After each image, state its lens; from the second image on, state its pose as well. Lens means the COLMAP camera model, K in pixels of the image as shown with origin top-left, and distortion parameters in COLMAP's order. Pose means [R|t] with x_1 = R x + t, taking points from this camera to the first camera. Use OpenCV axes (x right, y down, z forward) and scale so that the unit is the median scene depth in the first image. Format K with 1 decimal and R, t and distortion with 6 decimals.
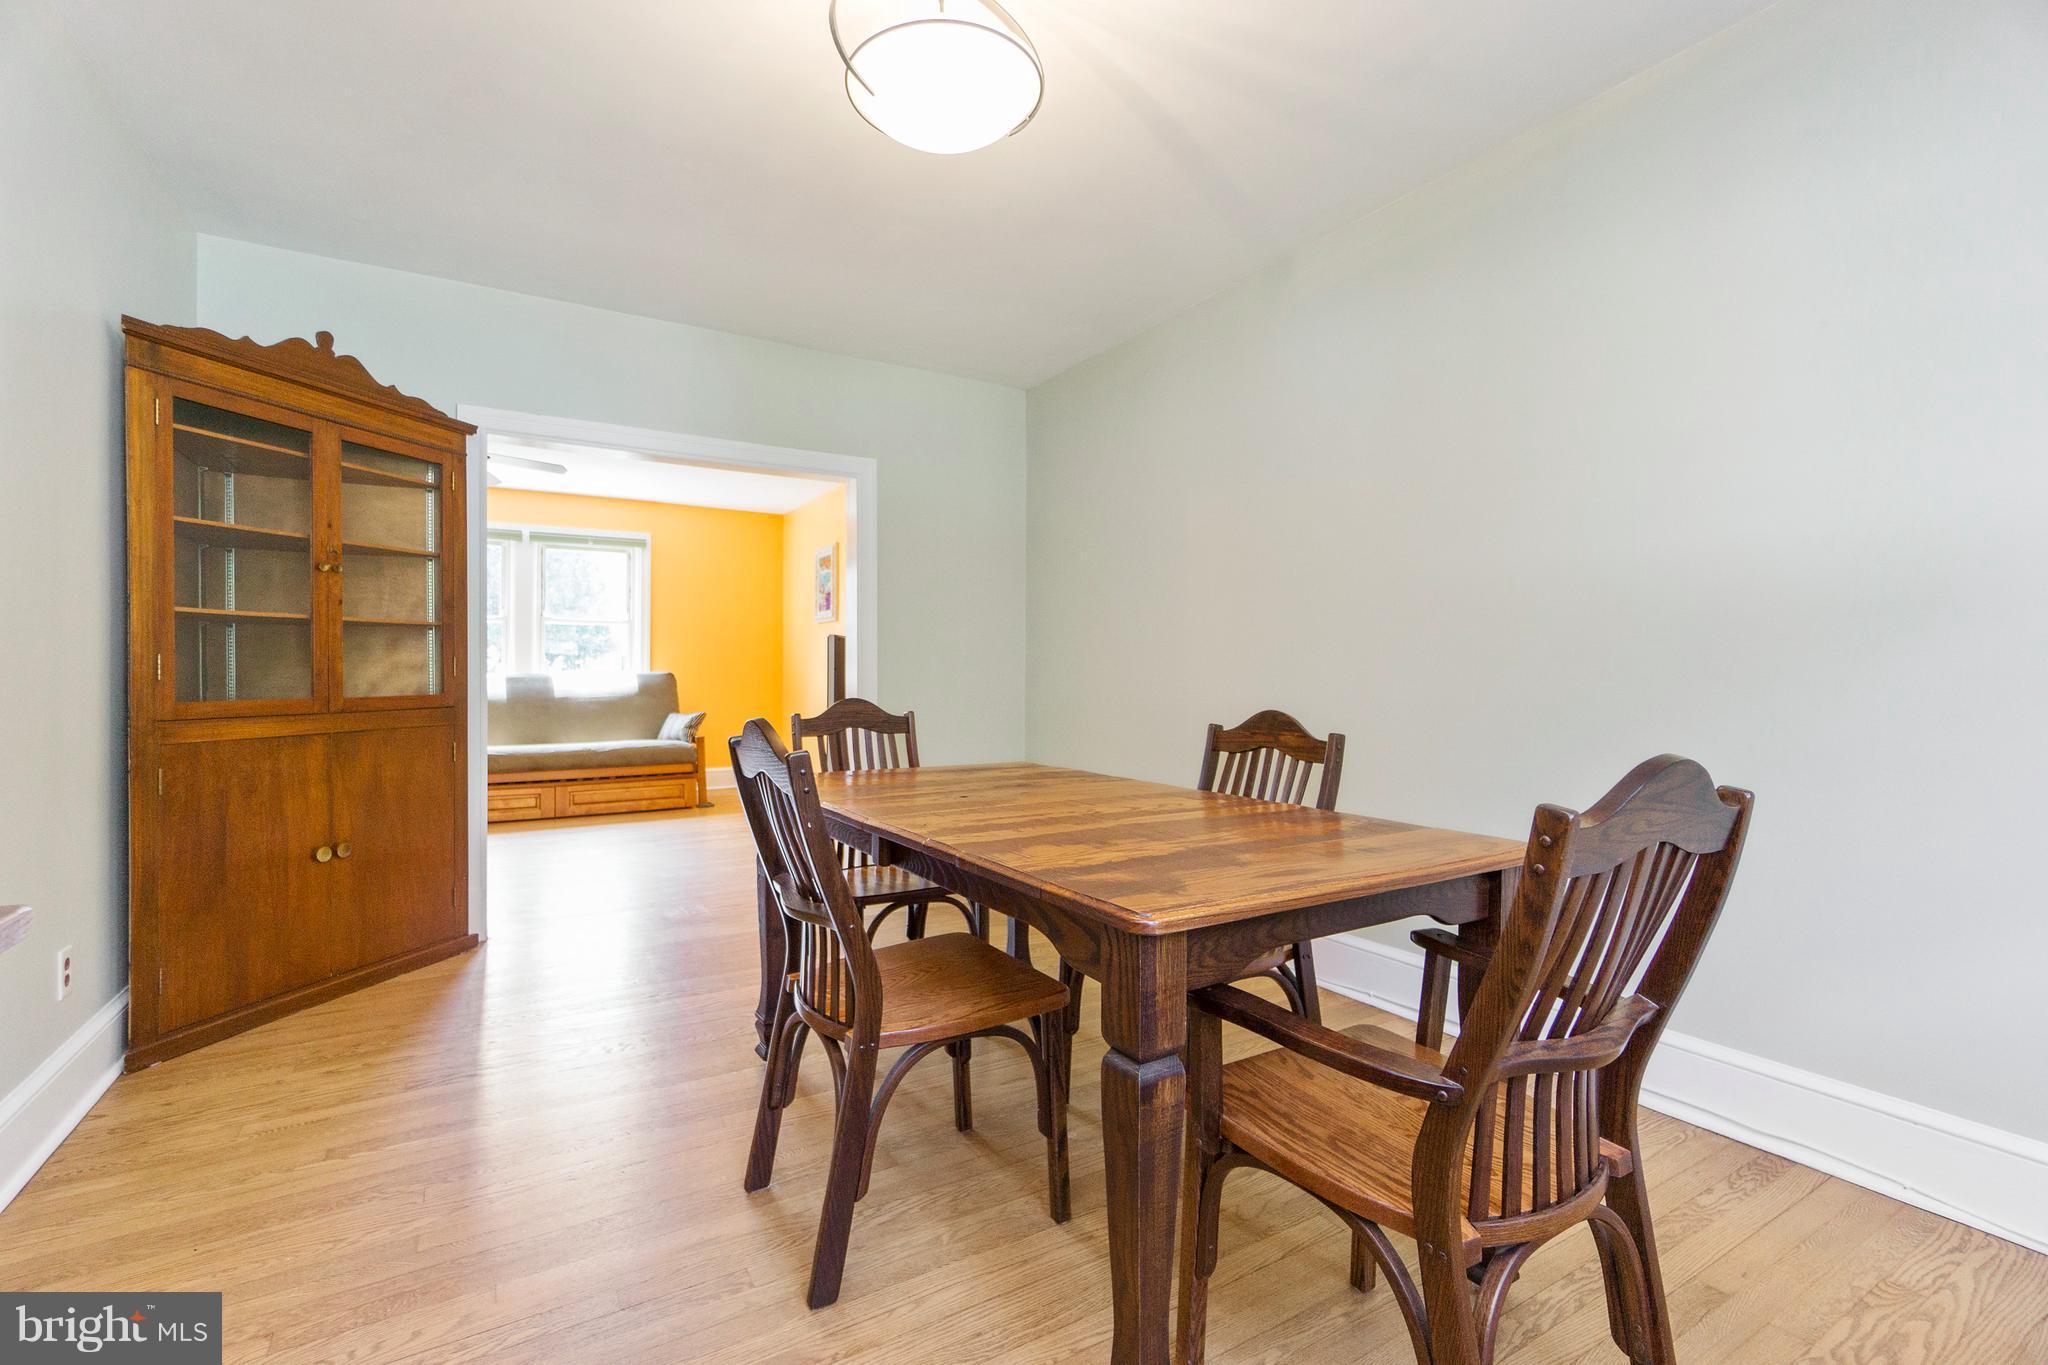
lens RADIAL K [[902.8, 0, 1002.1], [0, 902.8, 665.9], [0, 0, 1]] dist [-0.001322, 0.000185]
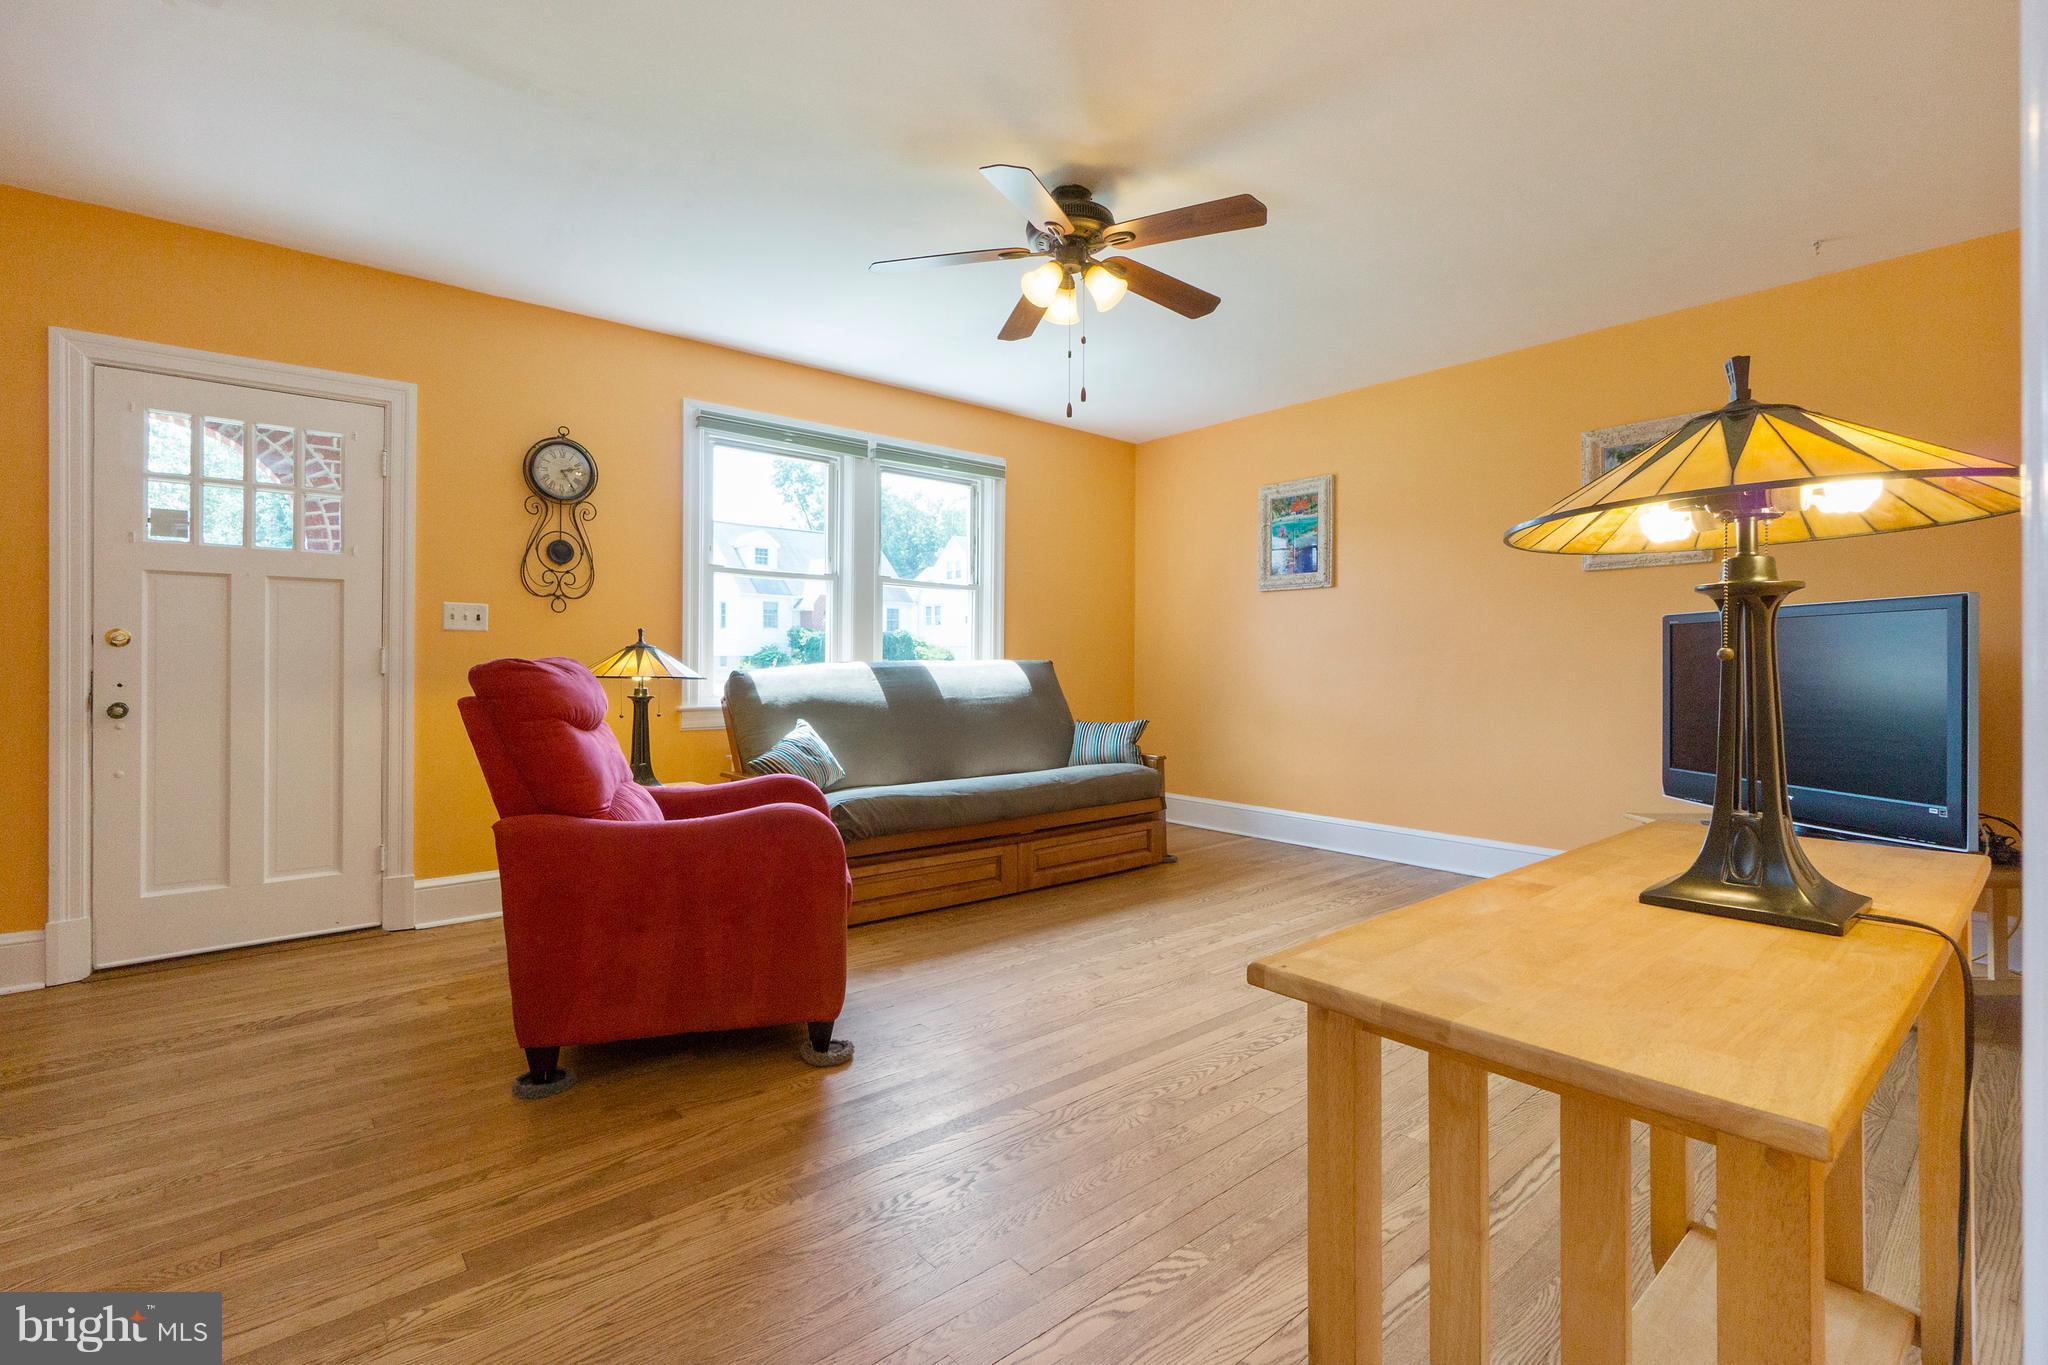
lens RADIAL K [[902.8, 0, 1002.1], [0, 902.8, 665.9], [0, 0, 1]] dist [-0.001322, 0.000185]
pose [[0.986316, 0.005069, 0.164786, -1.047775], [-0.007119, 0.999904, 0.011851, 0.006301], [-0.164710, -0.012862, 0.986258, 0.666067]]
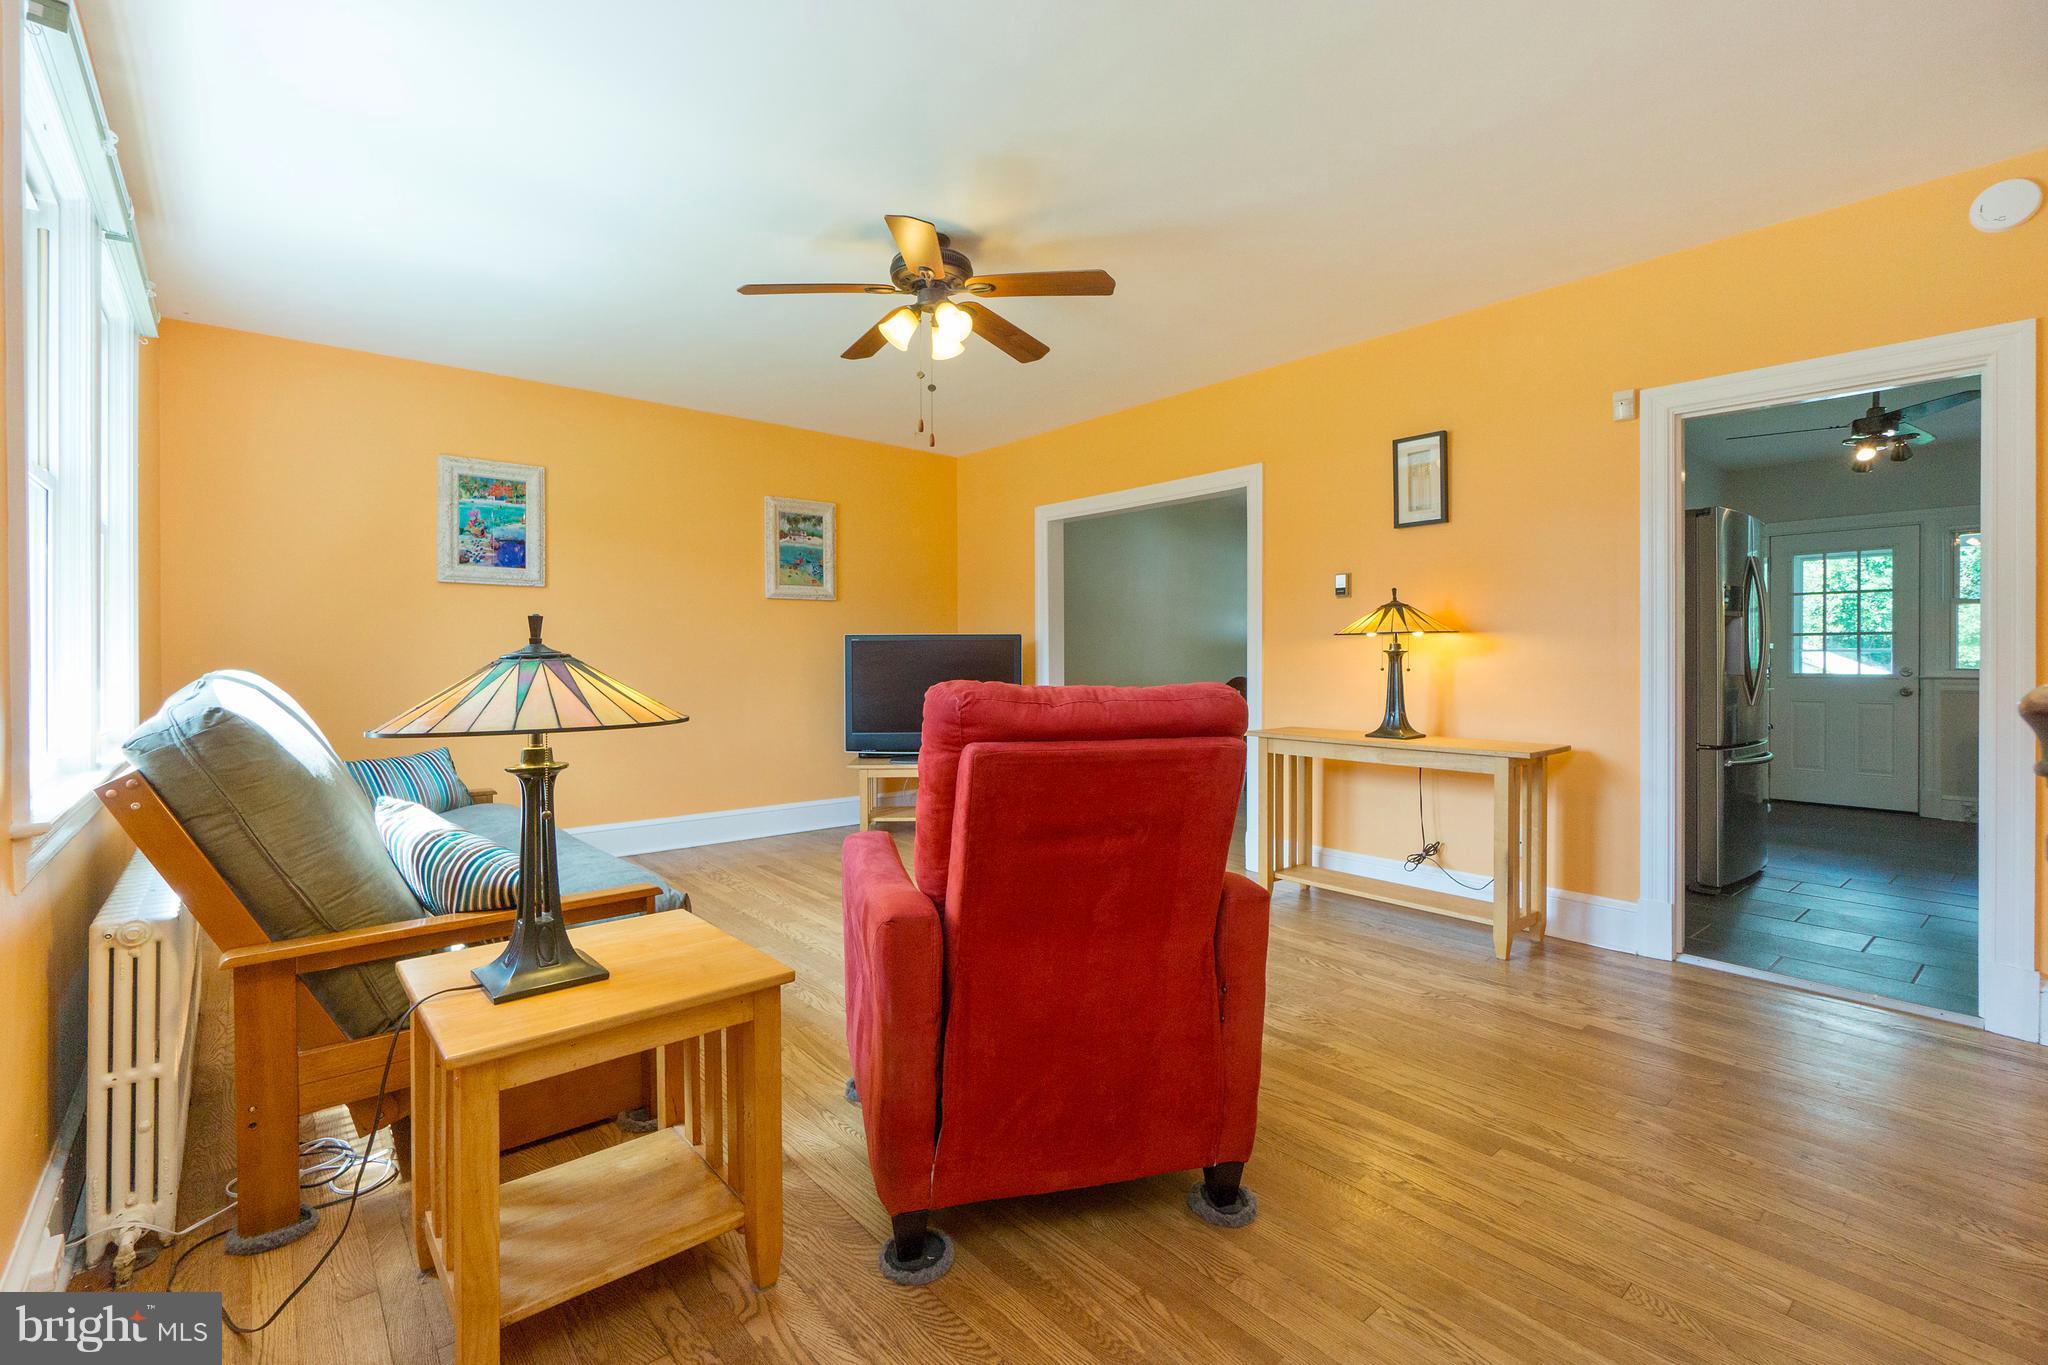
lens RADIAL K [[902.8, 0, 1002.1], [0, 902.8, 665.9], [0, 0, 1]] dist [-0.001322, 0.000185]
pose [[-0.161969, -0.004146, 0.986787, -1.687334], [-0.008779, 0.999958, 0.002761, 0.002425], [-0.986757, -0.008216, -0.161999, 1.475767]]
